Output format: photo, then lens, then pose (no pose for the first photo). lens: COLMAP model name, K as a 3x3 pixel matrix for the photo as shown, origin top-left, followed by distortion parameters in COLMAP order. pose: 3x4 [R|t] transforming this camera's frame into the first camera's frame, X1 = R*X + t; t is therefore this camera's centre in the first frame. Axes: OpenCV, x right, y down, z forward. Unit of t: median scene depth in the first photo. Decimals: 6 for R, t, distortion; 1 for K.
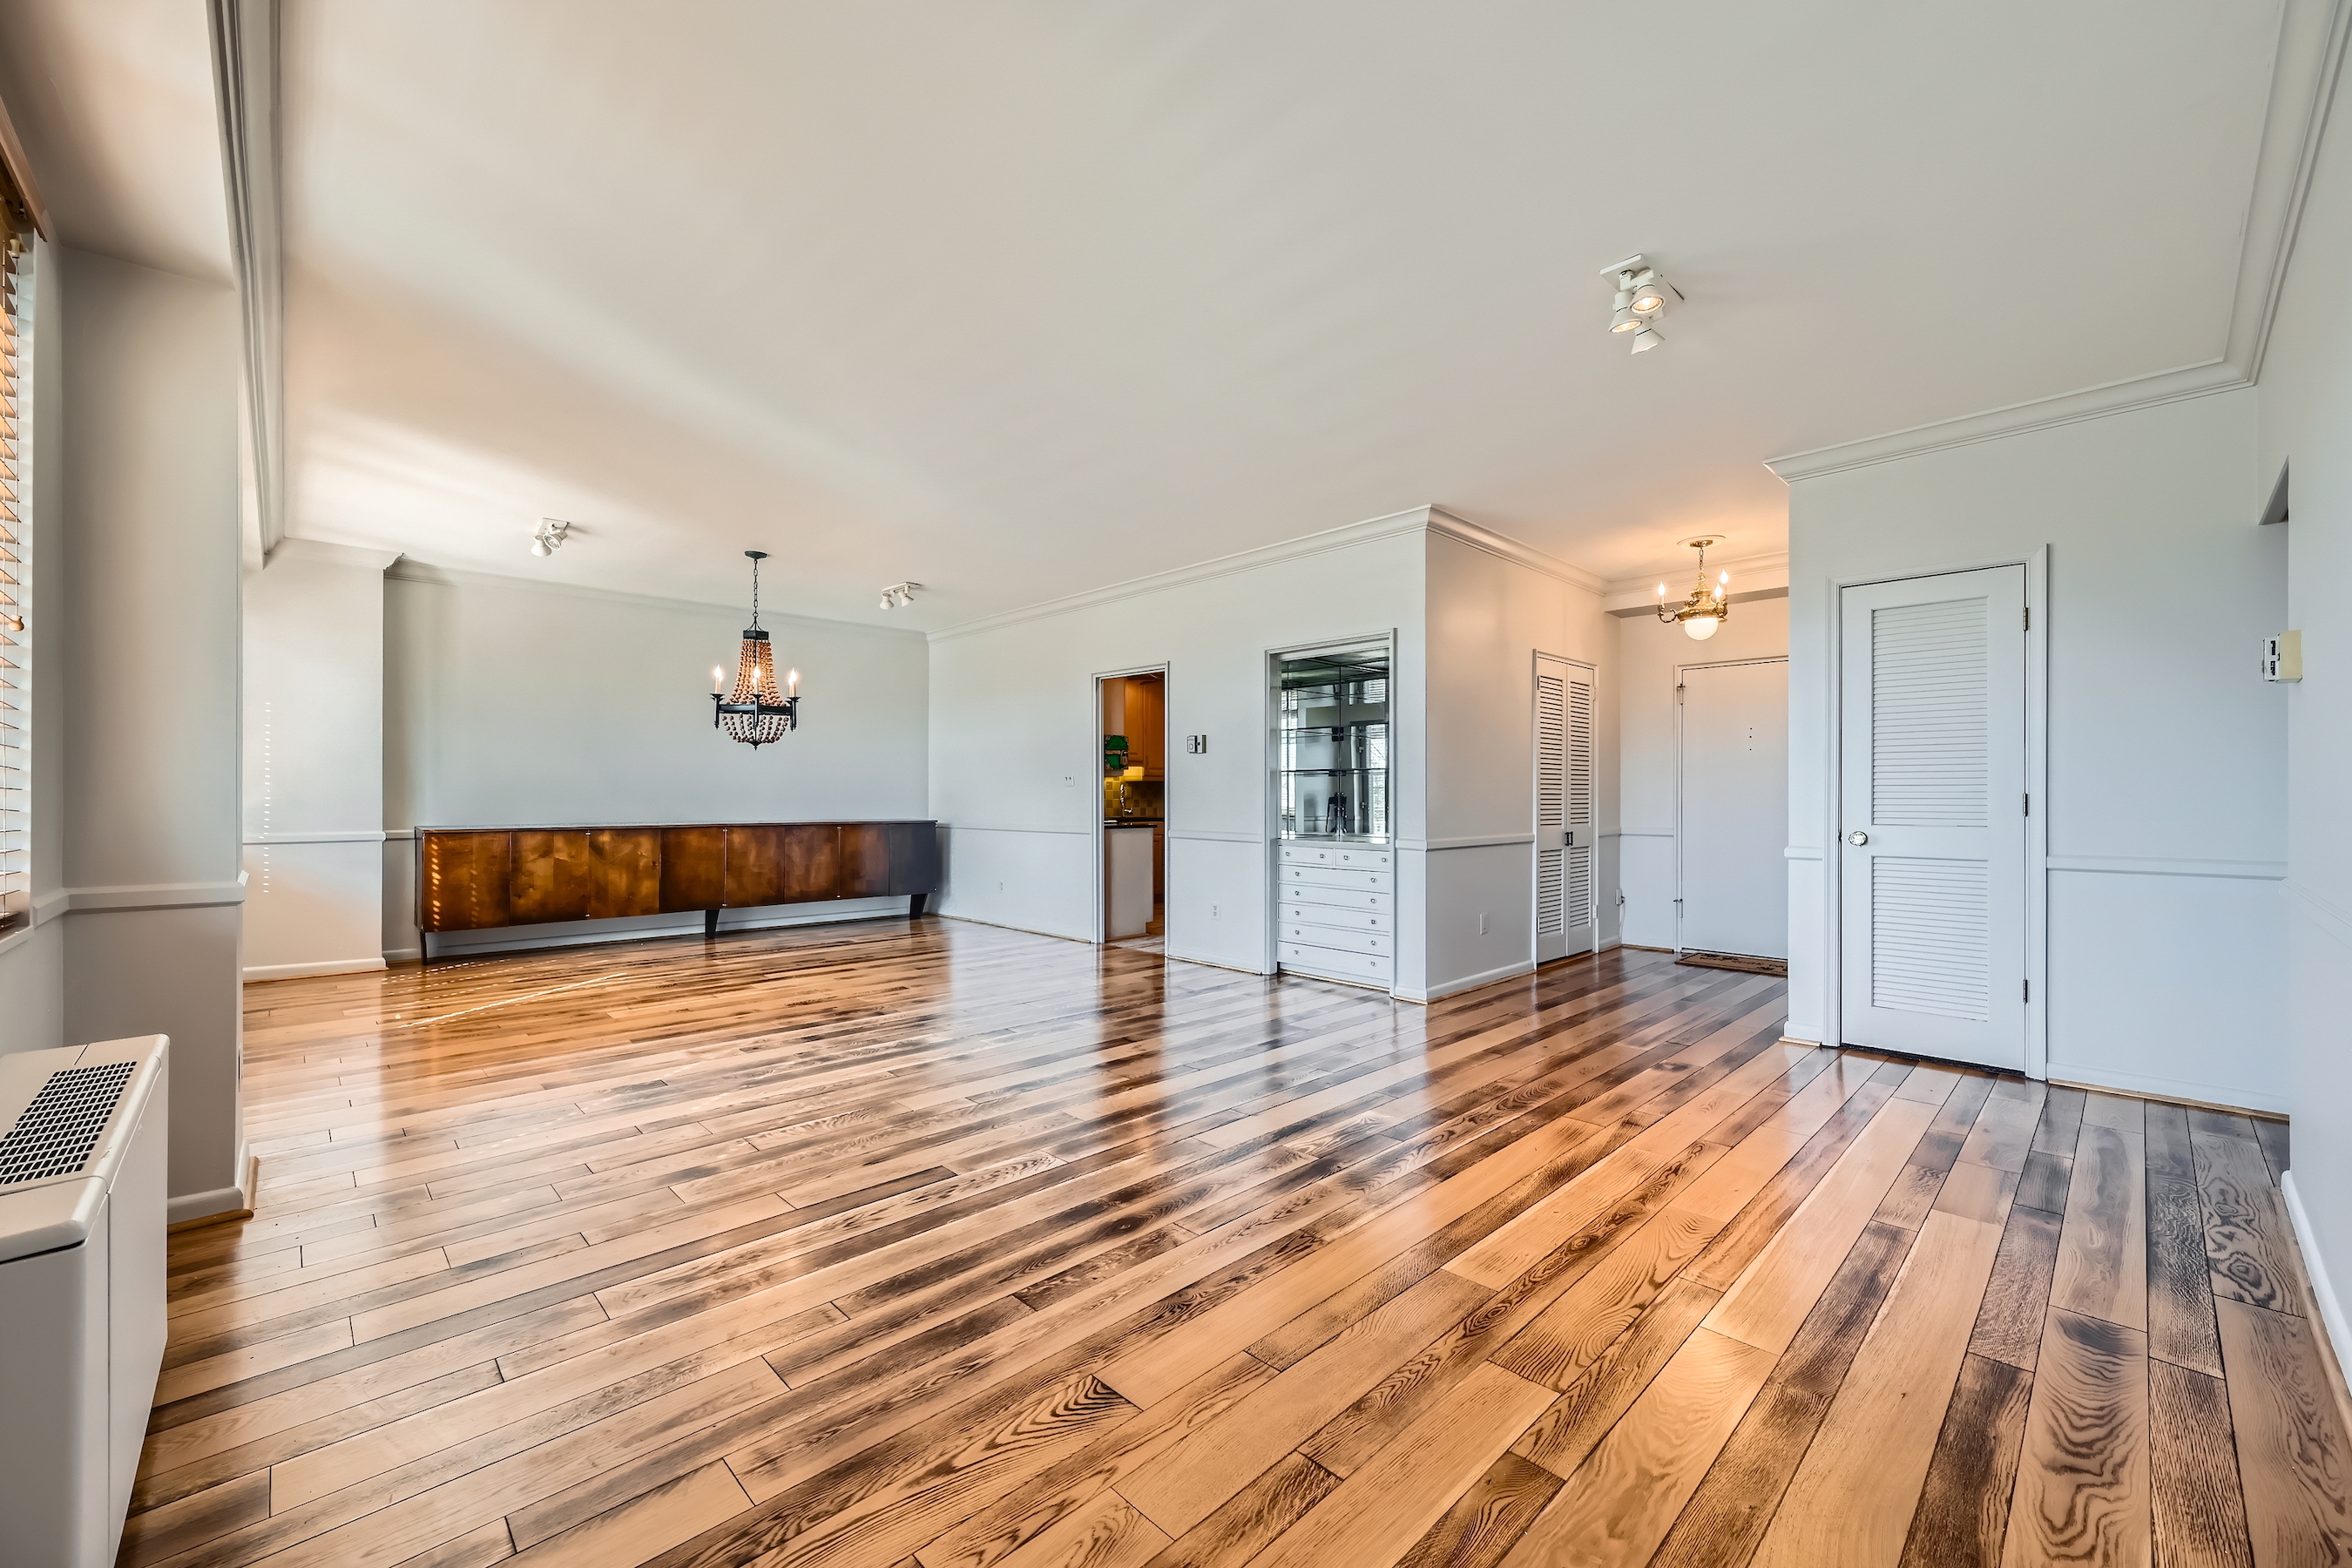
lens RADIAL K [[934.0, 0, 1174.6], [0, 934.0, 790.2], [0, 0, 1]] dist [0.000072, -0.000231]
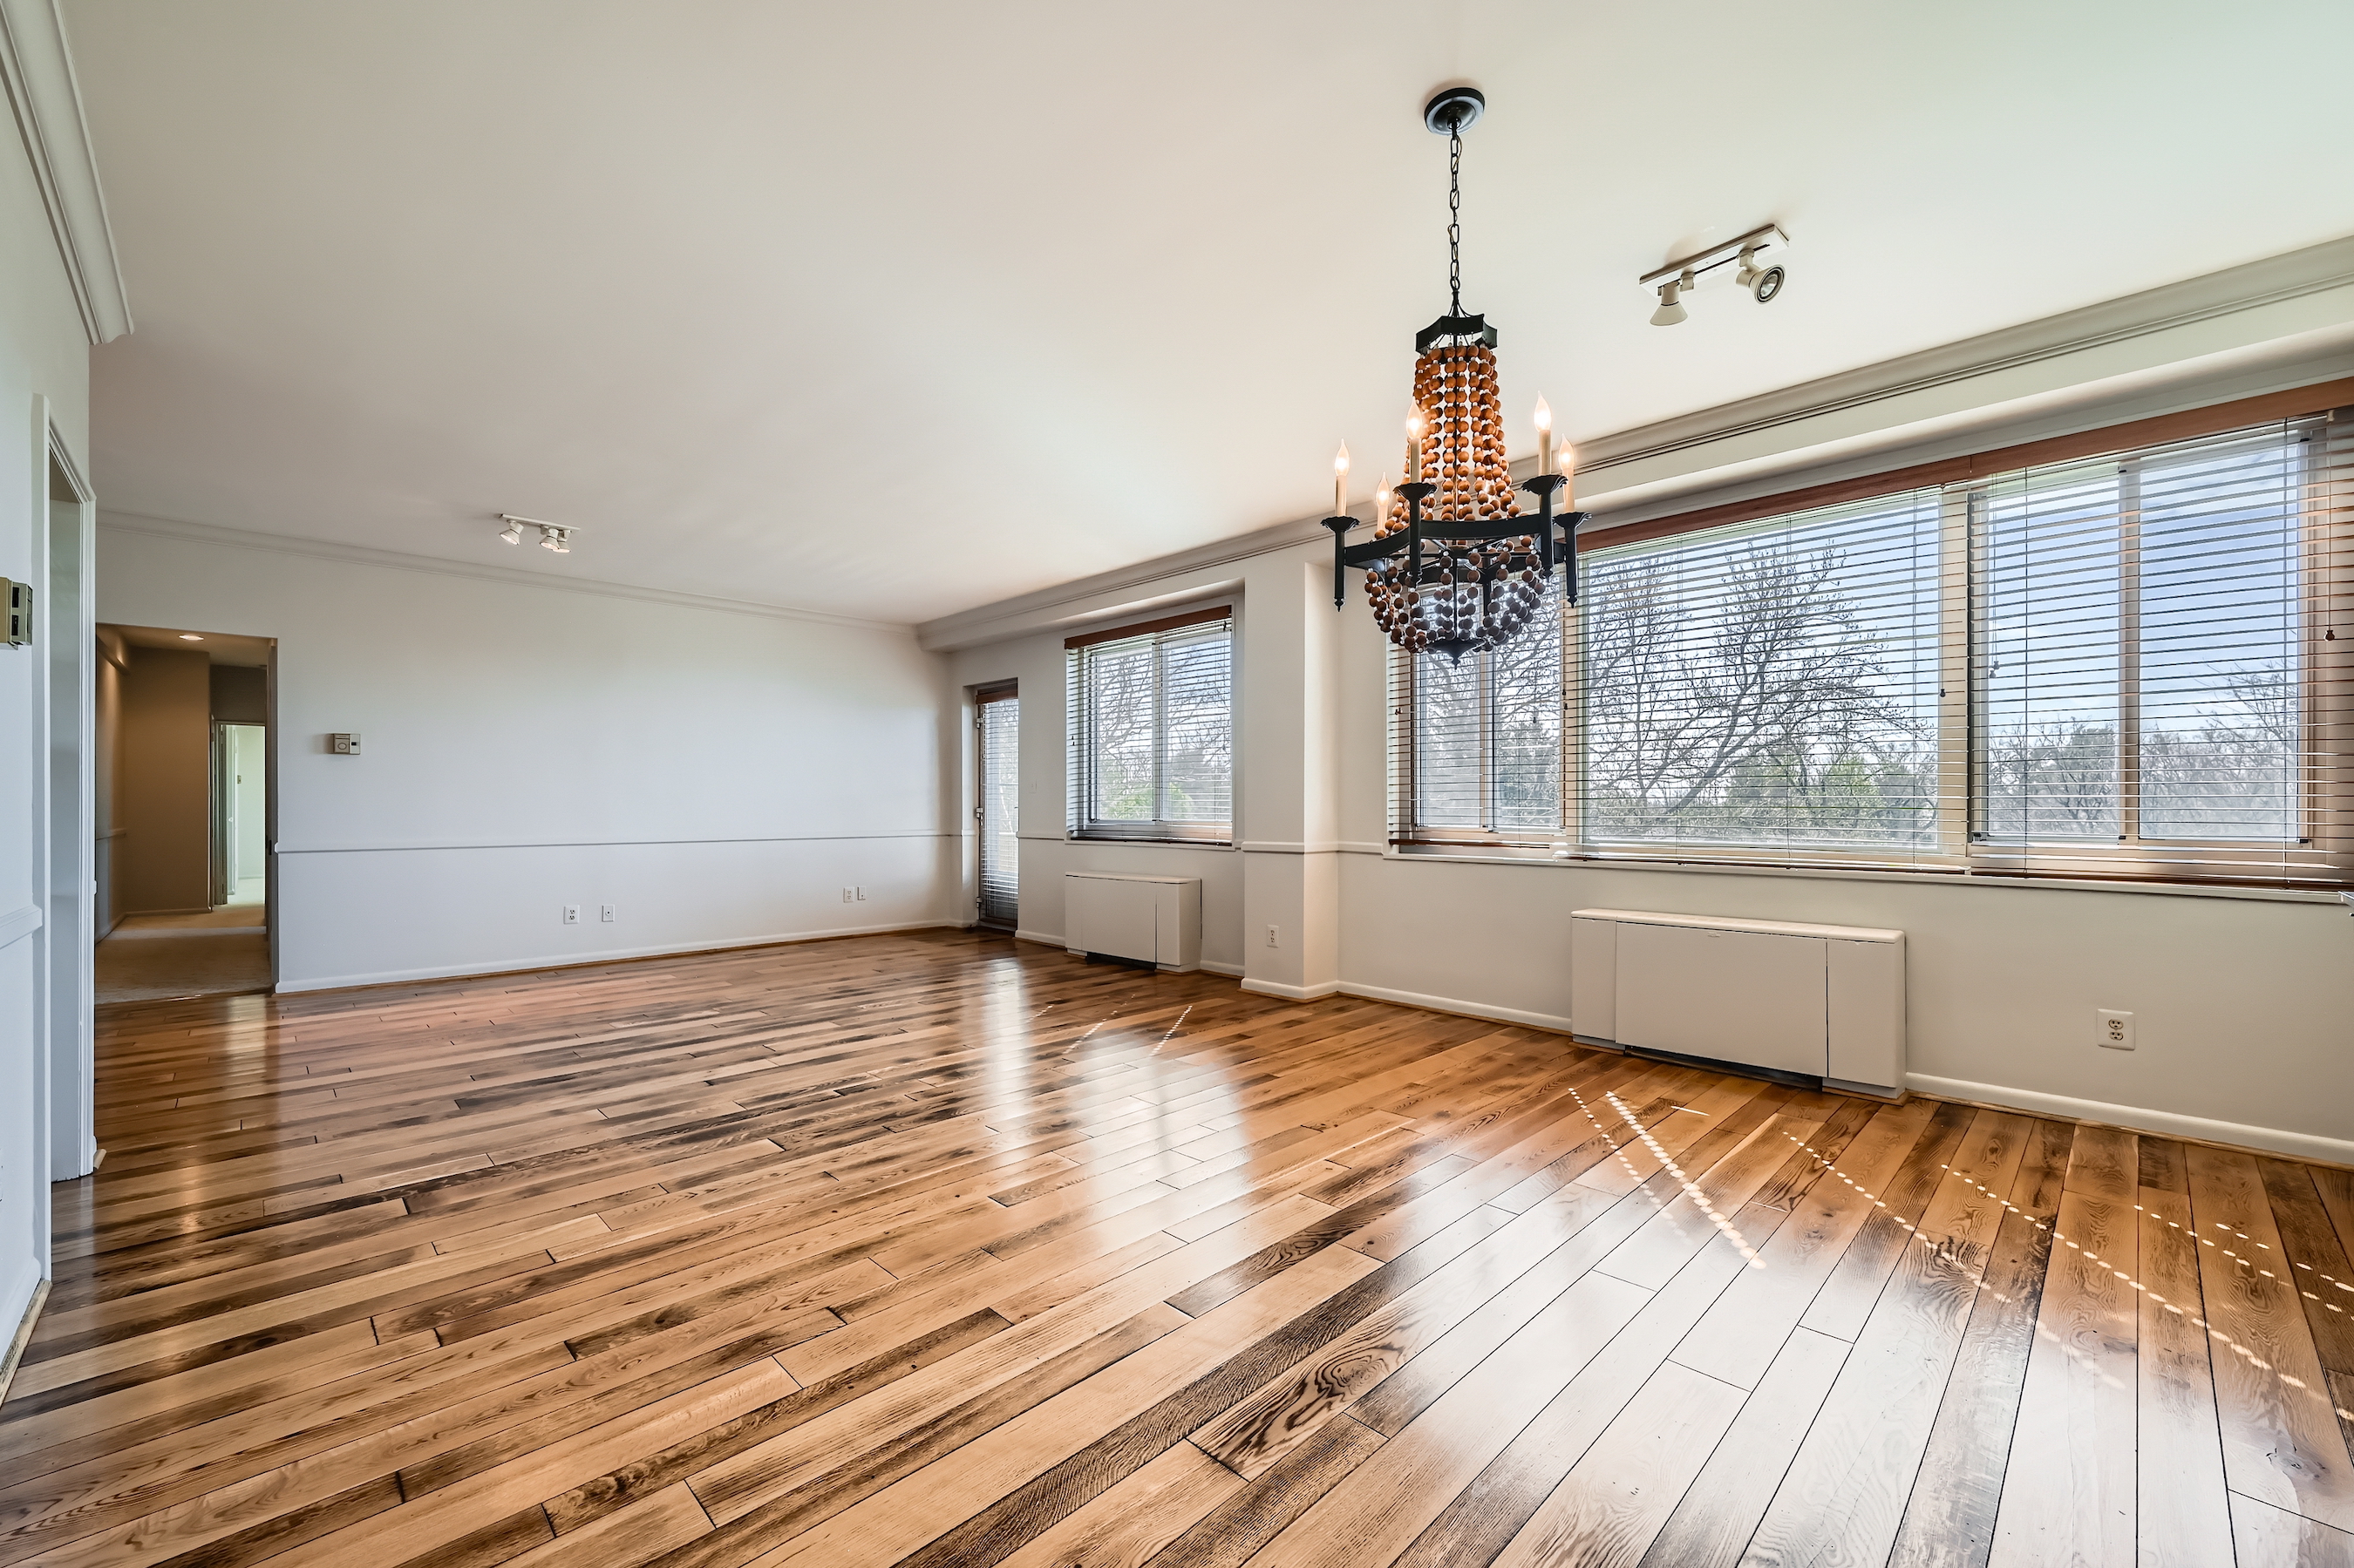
lens RADIAL K [[934.7, 0, 1178.6], [0, 934.7, 785.8], [0, 0, 1]] dist [0.000072, -0.000231]
pose [[-0.999887, 0.002413, -0.014839, -0.324727], [0.002802, 0.999652, -0.026246, 0.010027], [0.014770, -0.026285, -0.999545, 1.294371]]
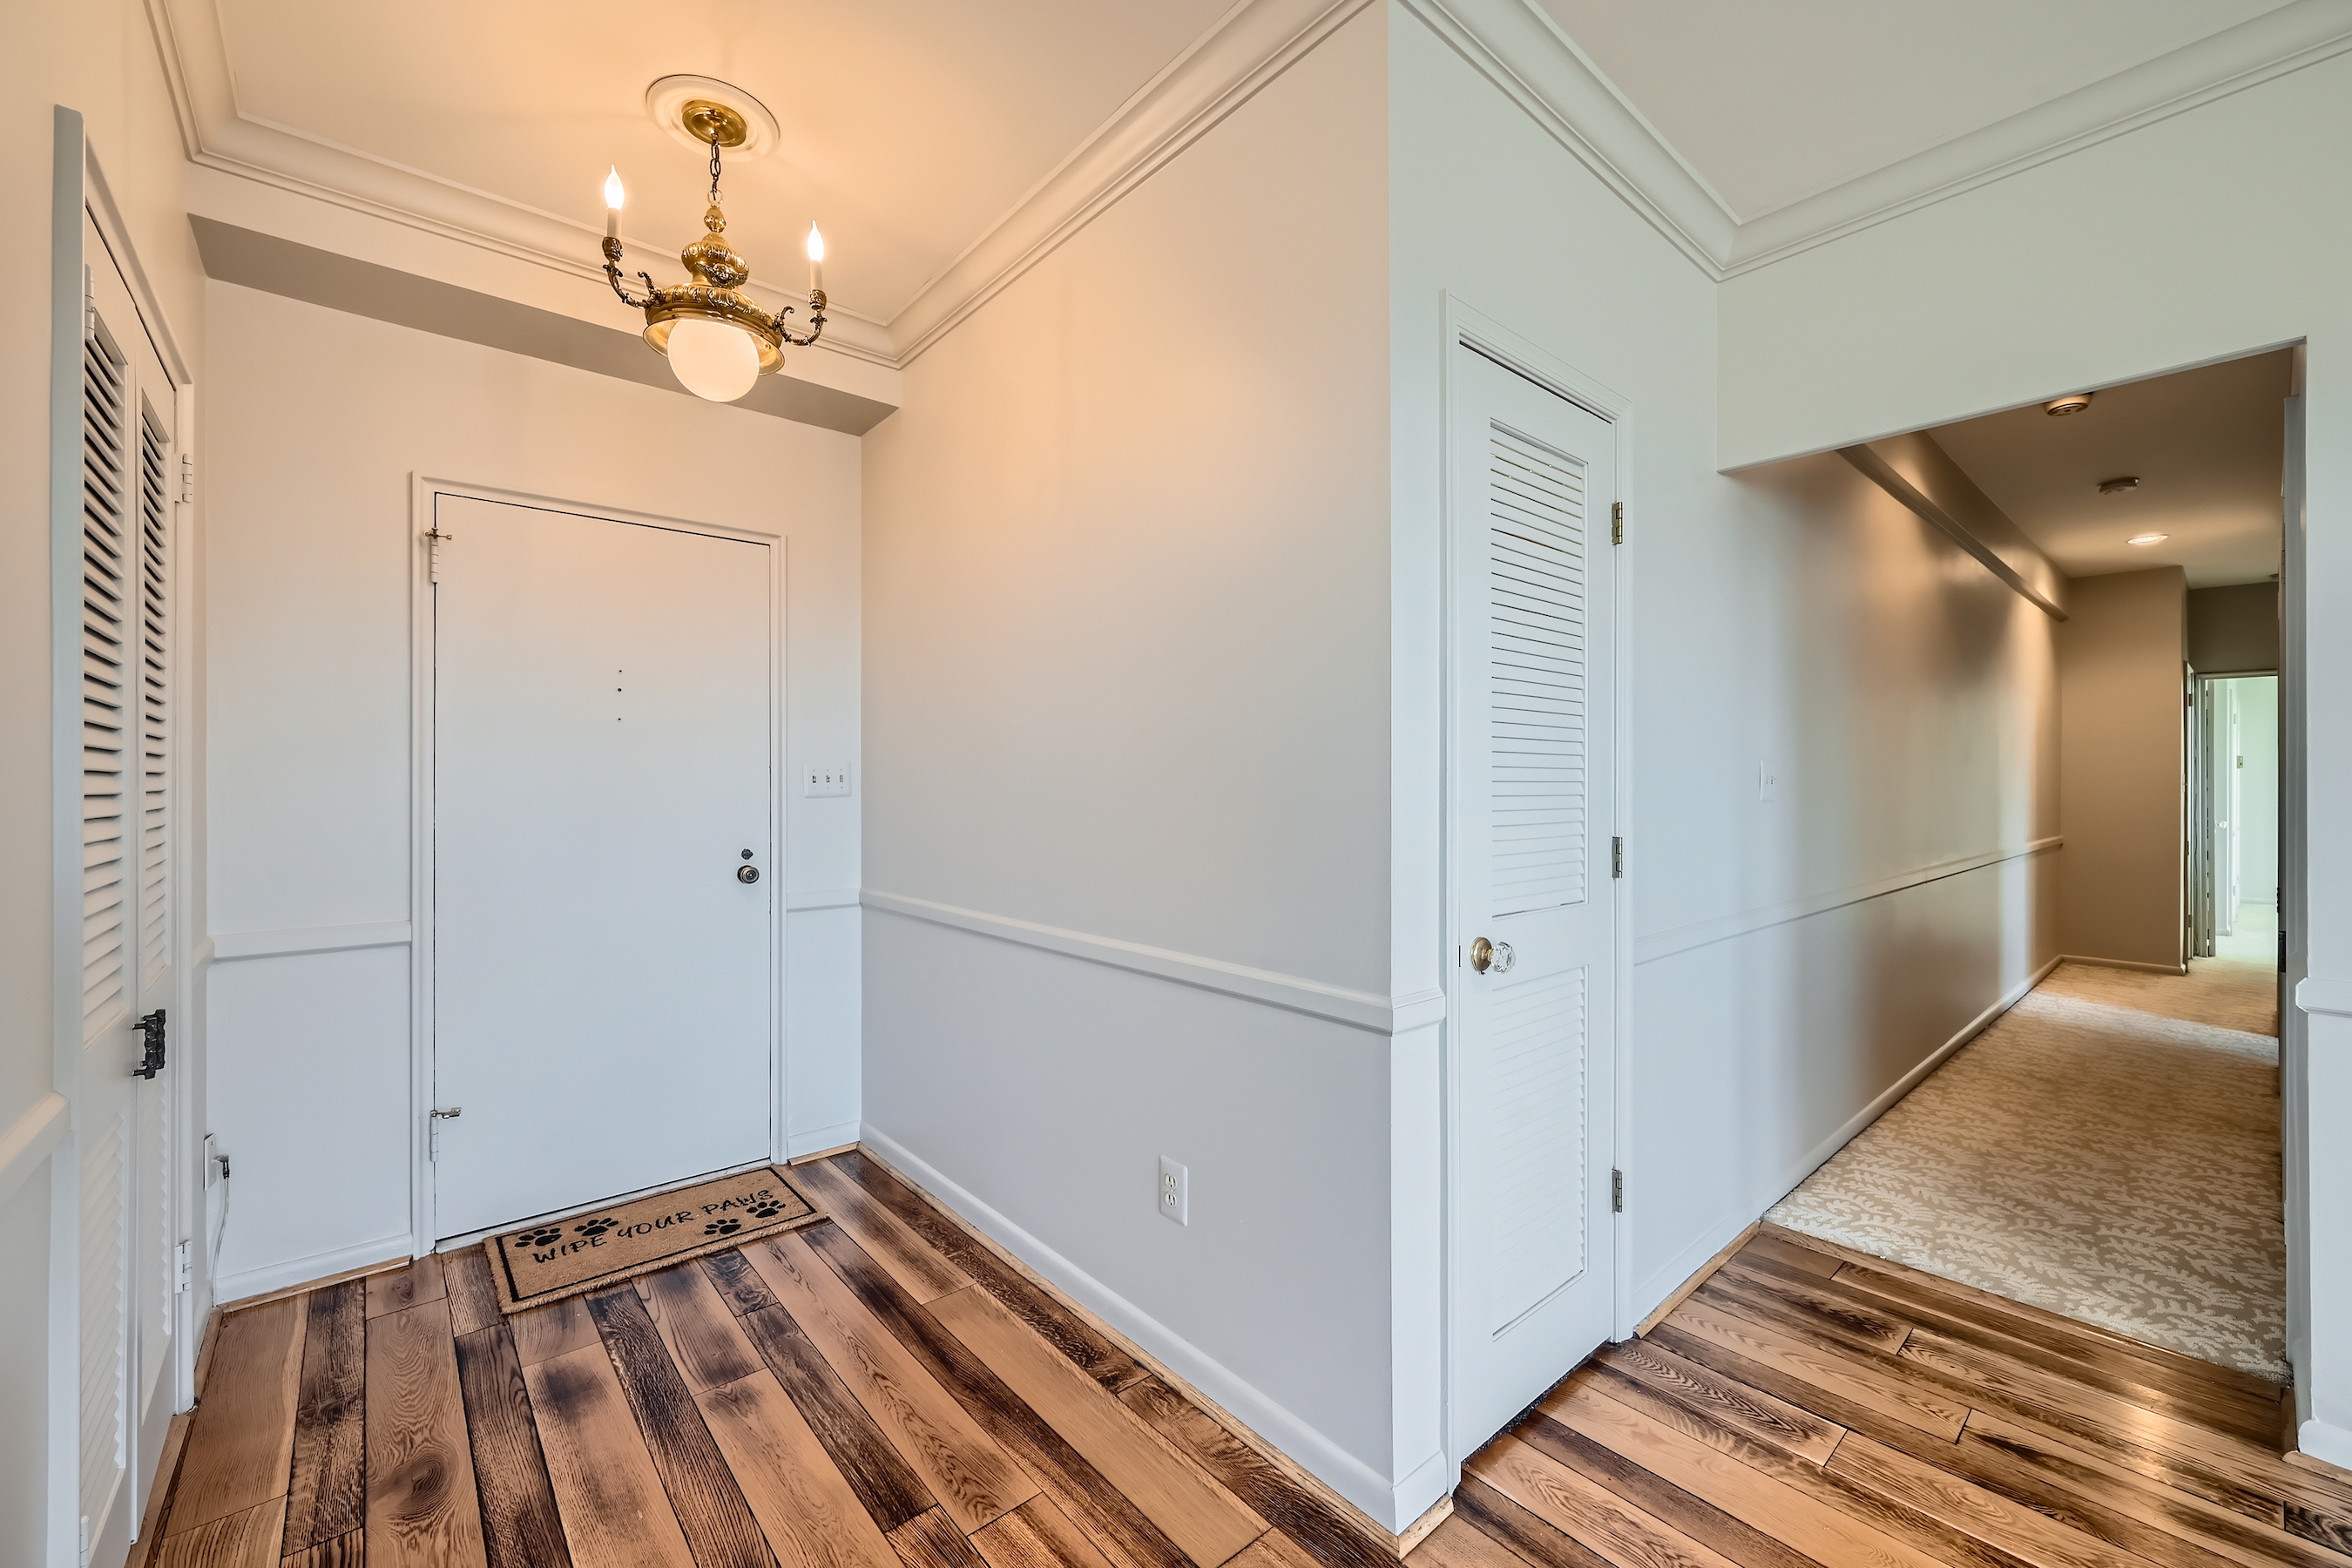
lens RADIAL K [[934.0, 0, 1164.6], [0, 934.0, 786.3], [0, 0, 1]] dist [0.000072, -0.000231]
pose [[0.063749, -0.006316, 0.997946, 0.203486], [-0.005358, 0.999963, 0.006672, -0.017293], [-0.997952, -0.005772, 0.063713, 0.728516]]
